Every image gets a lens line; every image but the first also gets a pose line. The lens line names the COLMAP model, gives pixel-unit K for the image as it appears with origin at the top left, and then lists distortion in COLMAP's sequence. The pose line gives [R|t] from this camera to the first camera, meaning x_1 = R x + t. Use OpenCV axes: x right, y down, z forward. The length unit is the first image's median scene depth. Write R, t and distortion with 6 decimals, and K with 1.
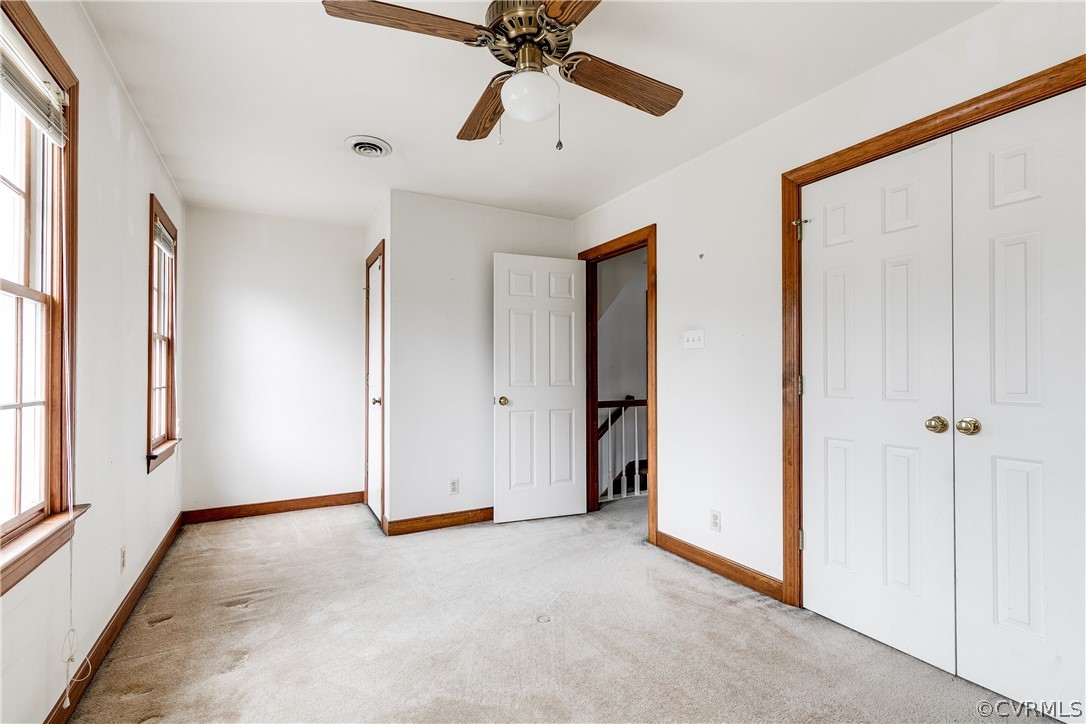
lens RADIAL K [[489.5, 0, 540.4], [0, 489.5, 364.5], [0, 0, 1]] dist [0.000104, 0.000595]
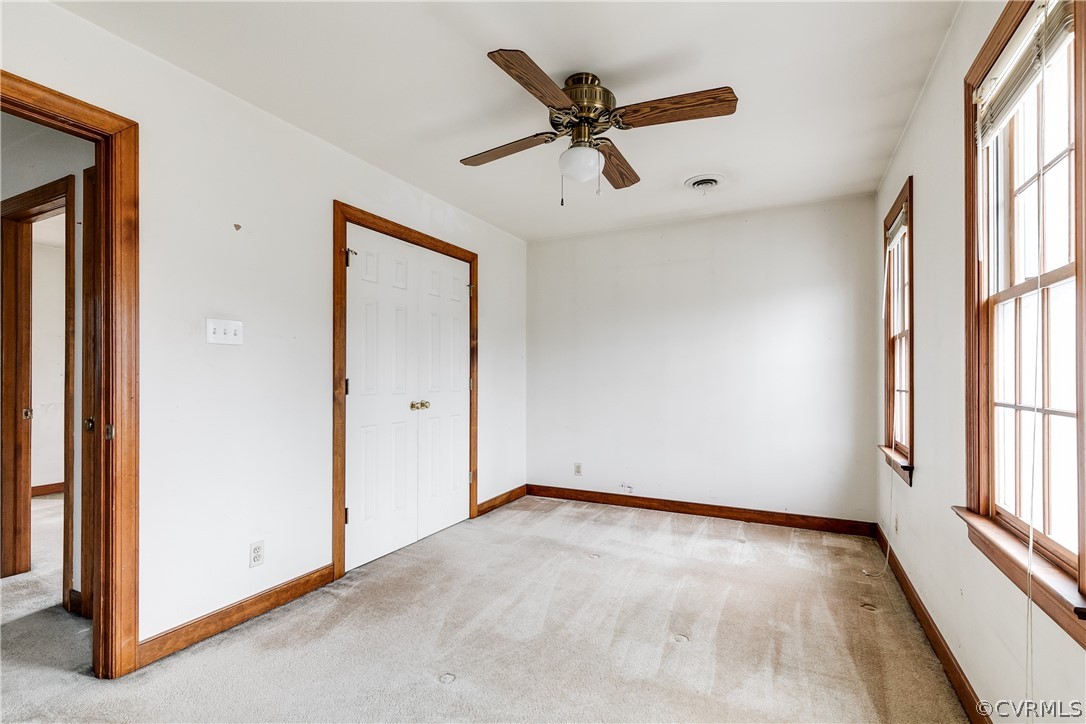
lens RADIAL K [[489.5, 0, 542.6], [0, 489.5, 370.8], [0, 0, 1]] dist [0.000104, 0.000595]
pose [[-0.560262, 0.014476, 0.828189, -0.715549], [-0.009058, 0.999680, -0.023601, 0.026311], [-0.828266, -0.020724, -0.559952, 1.255240]]
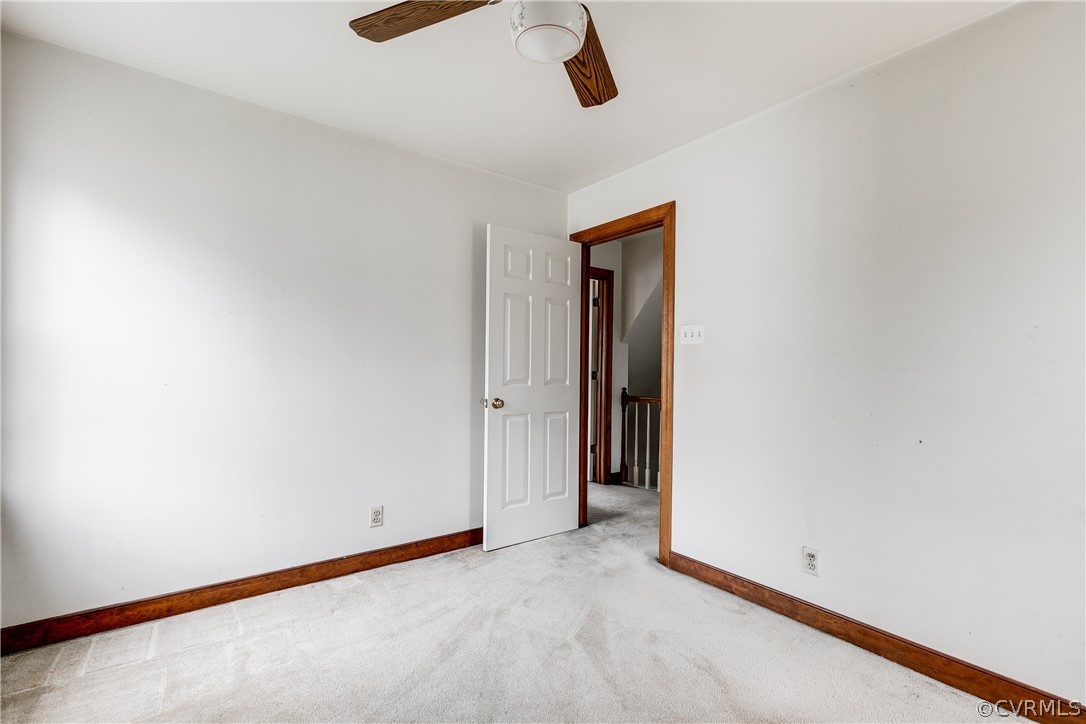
lens RADIAL K [[489.5, 0, 546.1], [0, 489.5, 364.1], [0, 0, 1]] dist [0.000104, 0.000595]
pose [[0.990766, 0.013257, 0.134936, -0.103002], [-0.014861, 0.999830, 0.010888, -0.002544], [-0.134768, -0.012792, 0.990795, 0.153526]]
